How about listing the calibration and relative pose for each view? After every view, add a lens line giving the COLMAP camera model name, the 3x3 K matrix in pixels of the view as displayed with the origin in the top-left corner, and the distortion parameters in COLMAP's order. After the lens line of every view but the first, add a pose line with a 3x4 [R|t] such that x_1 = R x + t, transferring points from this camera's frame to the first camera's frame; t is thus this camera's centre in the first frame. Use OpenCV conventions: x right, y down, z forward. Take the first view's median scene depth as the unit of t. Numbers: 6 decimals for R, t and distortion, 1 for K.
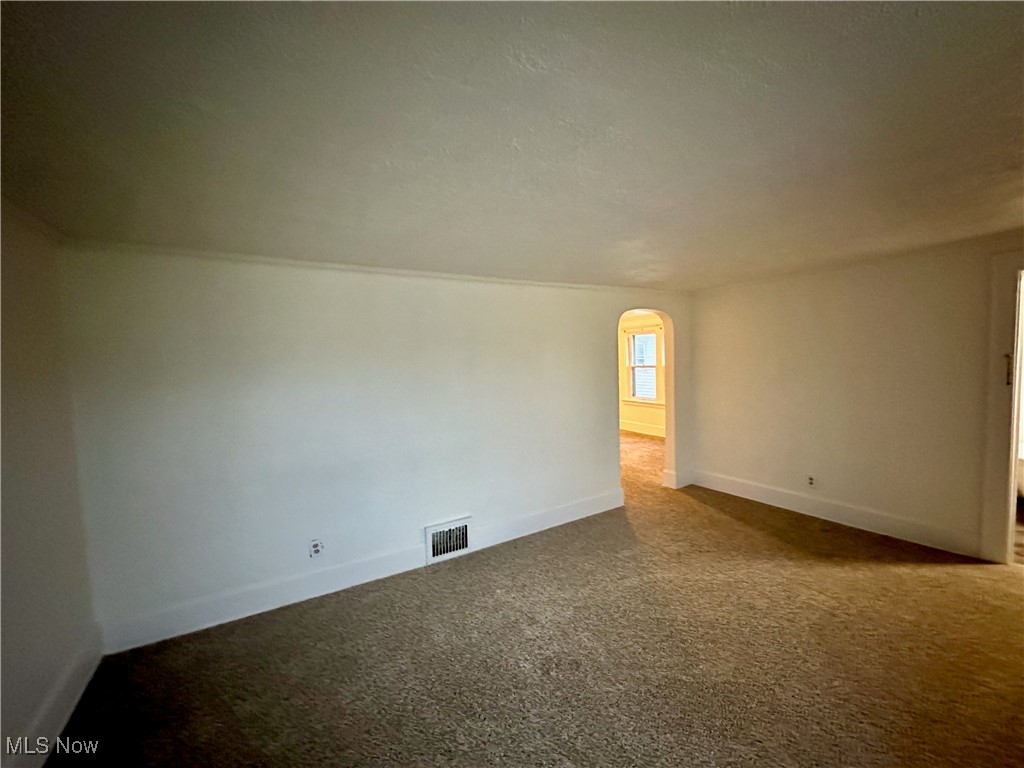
lens RADIAL K [[406.4, 0, 513.3], [0, 406.4, 383.3], [0, 0, 1]] dist [-0.001368, -0.000098]
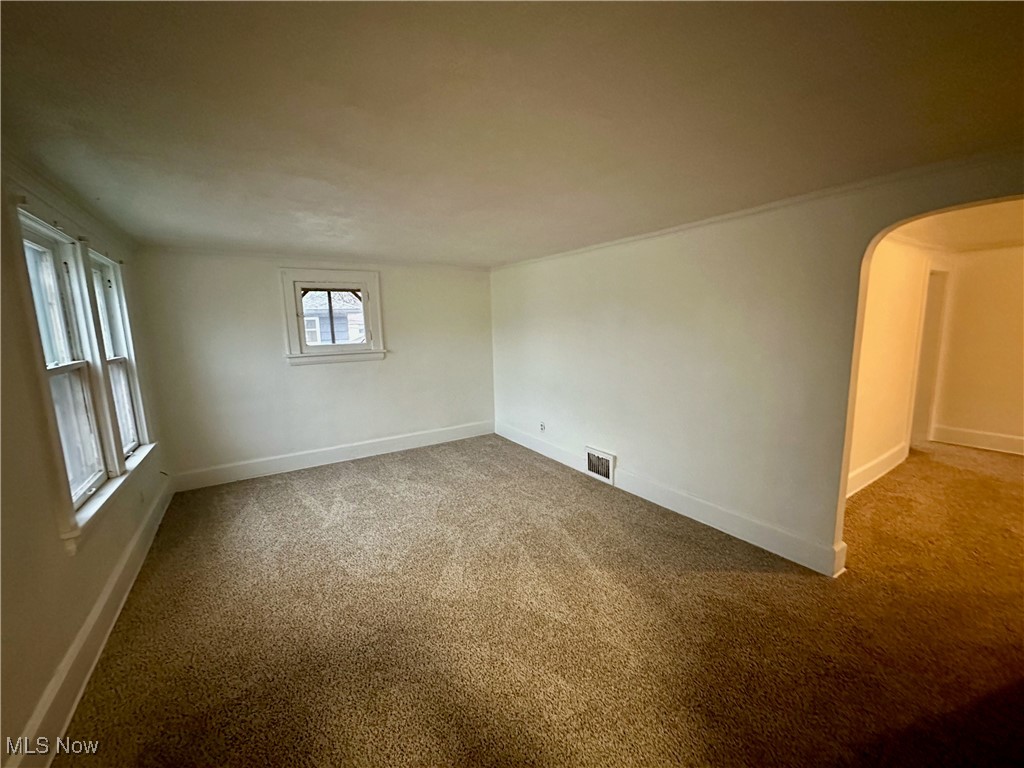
lens RADIAL K [[406.4, 0, 513.3], [0, 406.4, 383.3], [0, 0, 1]] dist [-0.001368, -0.000098]
pose [[0.029716, 0.182706, -0.982718, 1.029360], [-0.030598, 0.982858, 0.181806, -0.079186], [0.999090, 0.024666, 0.034797, 0.700328]]
